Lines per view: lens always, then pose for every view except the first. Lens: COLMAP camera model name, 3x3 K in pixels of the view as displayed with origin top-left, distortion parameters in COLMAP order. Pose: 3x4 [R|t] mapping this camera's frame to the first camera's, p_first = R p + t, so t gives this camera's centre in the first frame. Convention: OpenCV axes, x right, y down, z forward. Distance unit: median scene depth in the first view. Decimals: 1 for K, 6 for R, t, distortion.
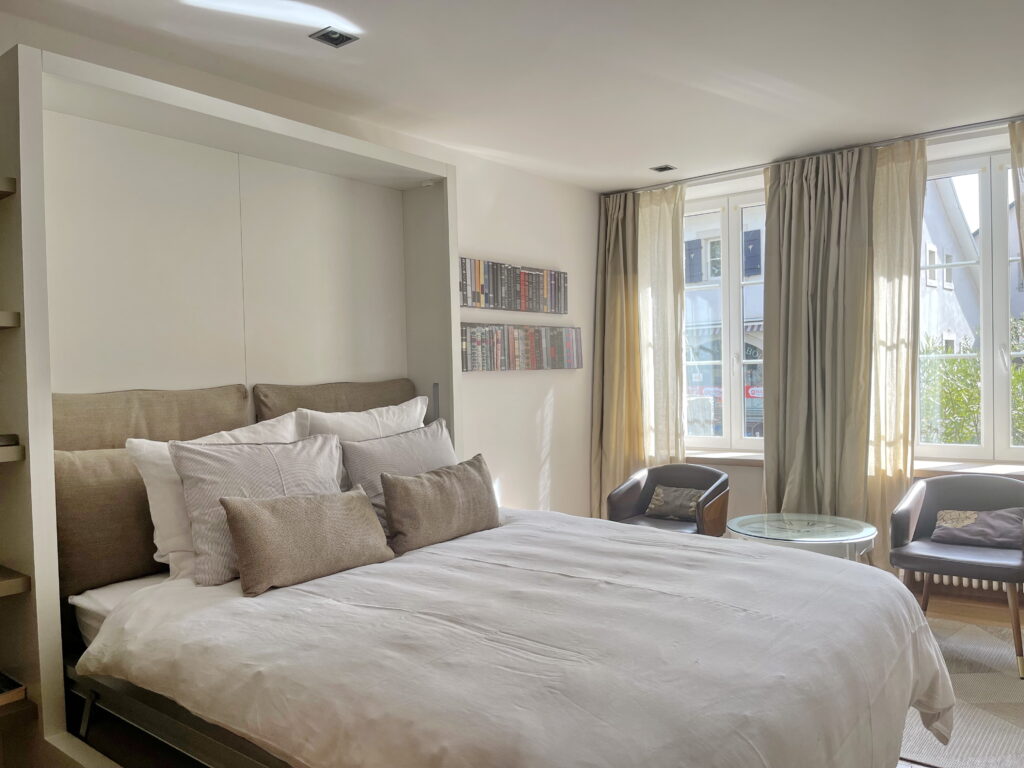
lens RADIAL K [[779.6, 0, 514.4], [0, 779.6, 395.5], [0, 0, 1]] dist [0.048222, -0.065570]
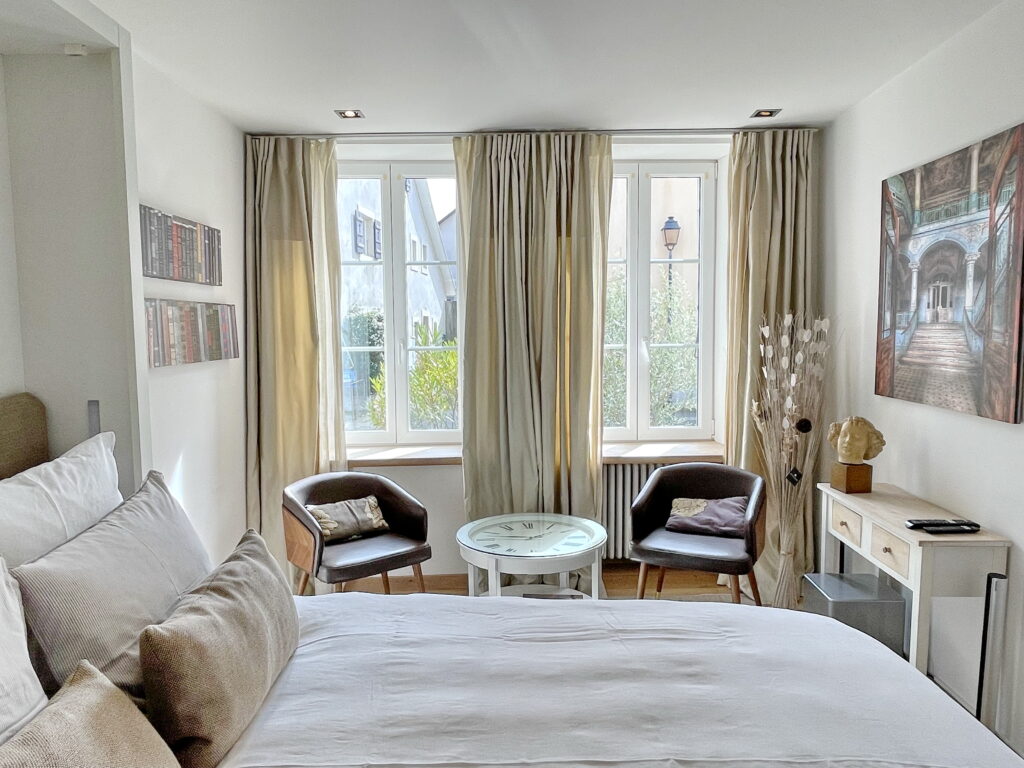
lens RADIAL K [[710.8, 0, 503.3], [0, 710.8, 390.9], [0, 0, 1]] dist [0.002103, -0.015265]
pose [[0.785497, -0.036374, 0.617796, -0.236439], [0.008016, 0.998785, 0.048613, -0.057909], [-0.618814, -0.033233, 0.784835, 0.485772]]
